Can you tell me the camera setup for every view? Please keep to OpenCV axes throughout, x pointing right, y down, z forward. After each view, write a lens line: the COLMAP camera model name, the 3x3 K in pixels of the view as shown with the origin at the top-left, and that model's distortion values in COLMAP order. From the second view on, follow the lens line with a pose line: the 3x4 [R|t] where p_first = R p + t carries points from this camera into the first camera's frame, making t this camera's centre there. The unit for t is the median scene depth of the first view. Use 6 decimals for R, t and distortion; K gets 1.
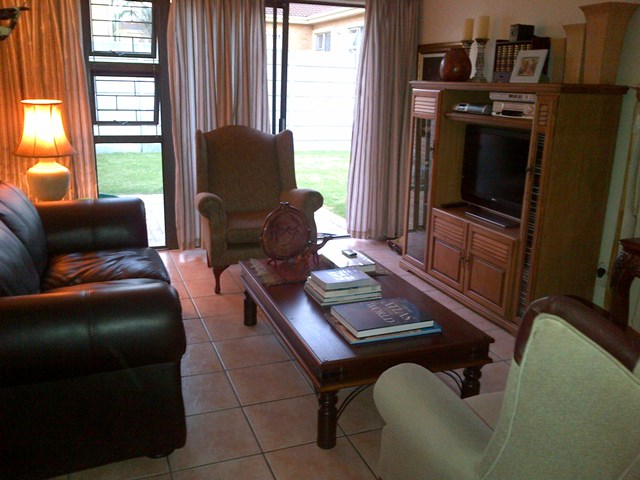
lens RADIAL K [[591.6, 0, 321.6], [0, 591.6, 240.7], [0, 0, 1]] dist [0.001970, 0.000000]
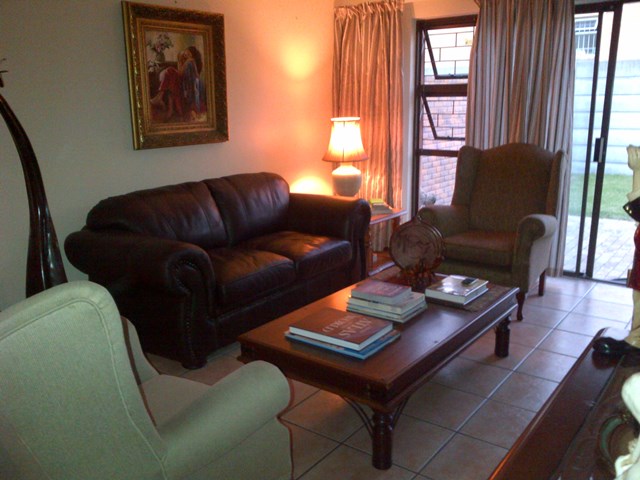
lens RADIAL K [[591.6, 0, 320.7], [0, 591.6, 239.3], [0, 0, 1]] dist [0.001970, 0.000000]
pose [[0.529804, 0.166164, -0.831684, 0.570146], [-0.195501, 0.978138, 0.070885, -0.053483], [0.825280, 0.125040, 0.550706, 0.252909]]
